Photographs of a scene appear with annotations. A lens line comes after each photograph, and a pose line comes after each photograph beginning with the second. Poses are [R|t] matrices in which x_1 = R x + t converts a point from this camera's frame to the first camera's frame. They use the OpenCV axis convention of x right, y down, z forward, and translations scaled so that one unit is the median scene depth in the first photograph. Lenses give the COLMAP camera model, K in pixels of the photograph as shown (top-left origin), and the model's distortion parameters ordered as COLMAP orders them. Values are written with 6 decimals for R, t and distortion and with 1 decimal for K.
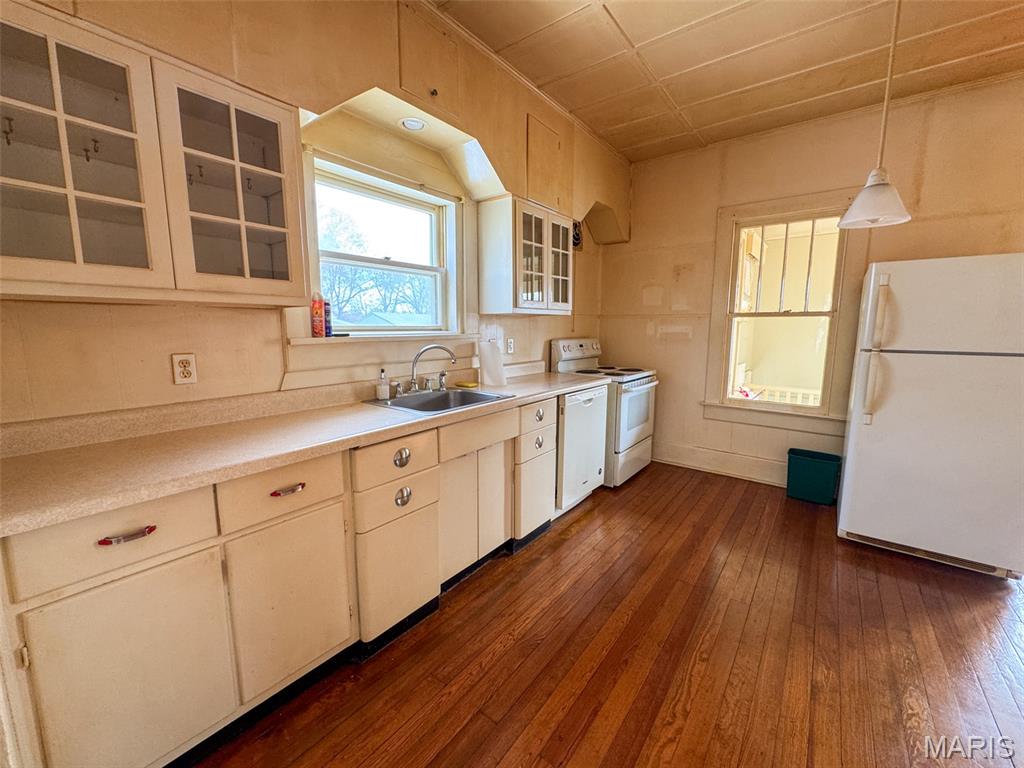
lens RADIAL K [[408.9, 0, 512.1], [0, 408.9, 383.1], [0, 0, 1]] dist [-0.003019, 0.000167]
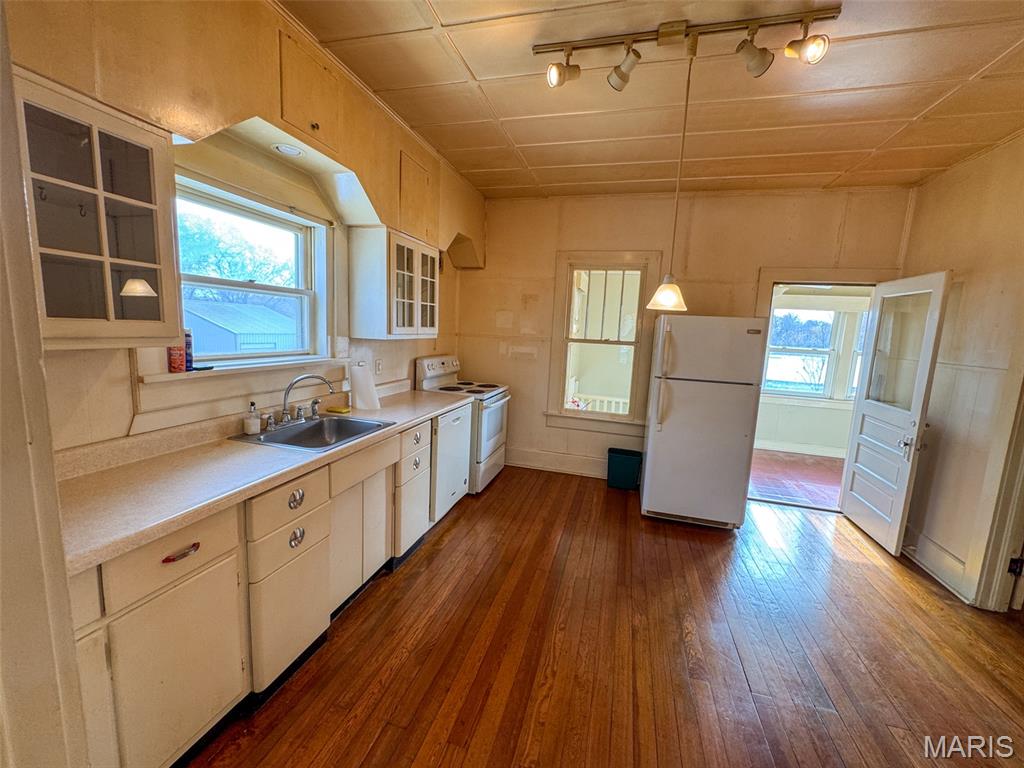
lens RADIAL K [[408.9, 0, 512.3], [0, 408.9, 383.2], [0, 0, 1]] dist [-0.003019, 0.000167]
pose [[0.926000, -0.008877, 0.377420, -0.105116], [0.007193, 0.999957, 0.005872, -0.070903], [-0.377456, -0.002723, 0.926024, -0.087181]]
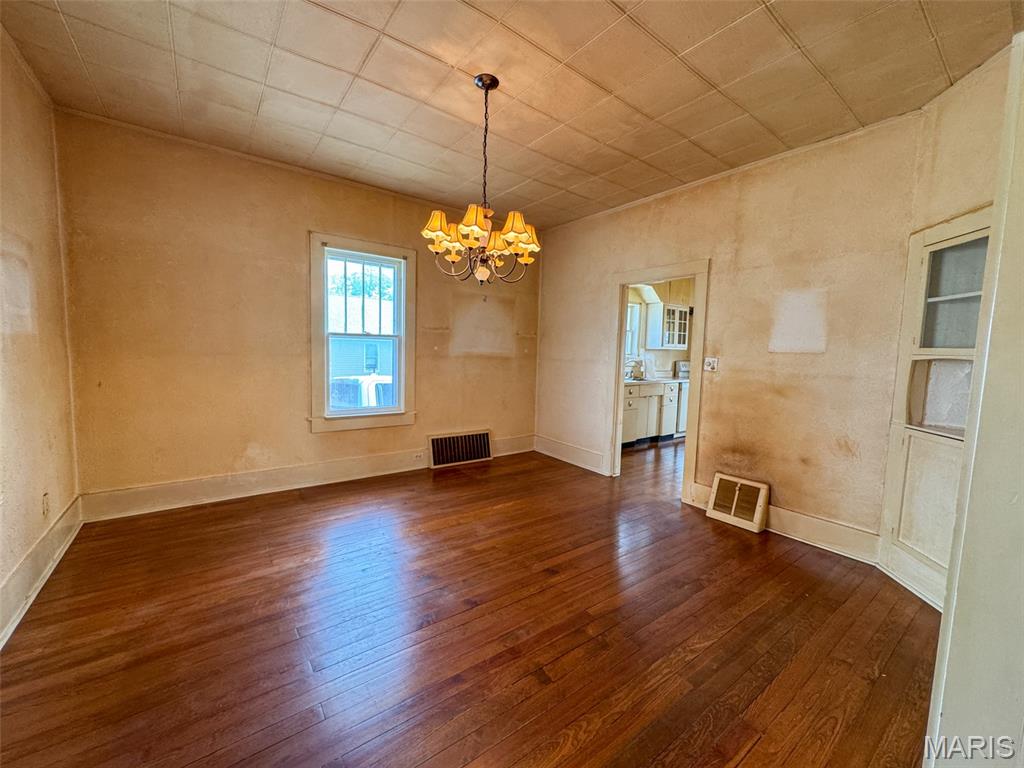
lens RADIAL K [[408.9, 0, 513.1], [0, 408.9, 376.8], [0, 0, 1]] dist [-0.003019, 0.000167]
pose [[0.964358, 0.047563, -0.260291, -0.227084], [-0.066510, 0.995701, -0.064467, 0.233111], [0.256106, 0.079481, 0.963376, -1.724747]]
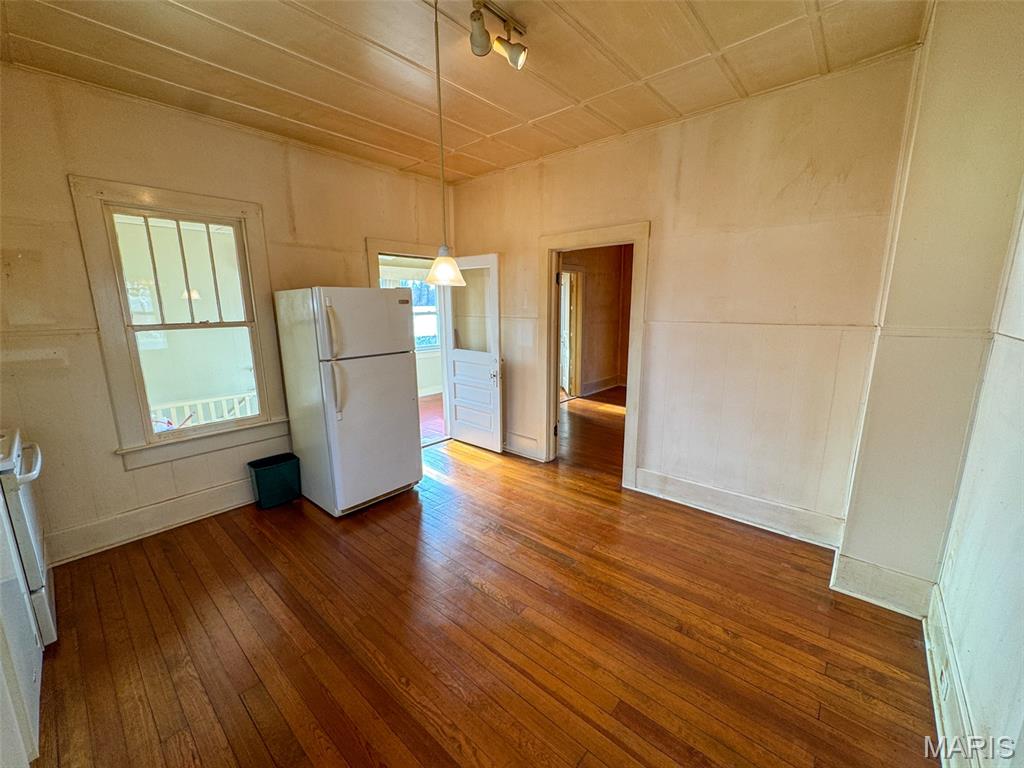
lens RADIAL K [[408.9, 0, 514.5], [0, 408.9, 382.8], [0, 0, 1]] dist [-0.003019, 0.000167]
pose [[0.058270, -0.193456, 0.979377, -0.268411], [0.148633, 0.971791, 0.183114, -0.151694], [-0.987174, 0.134898, 0.085380, 0.369952]]
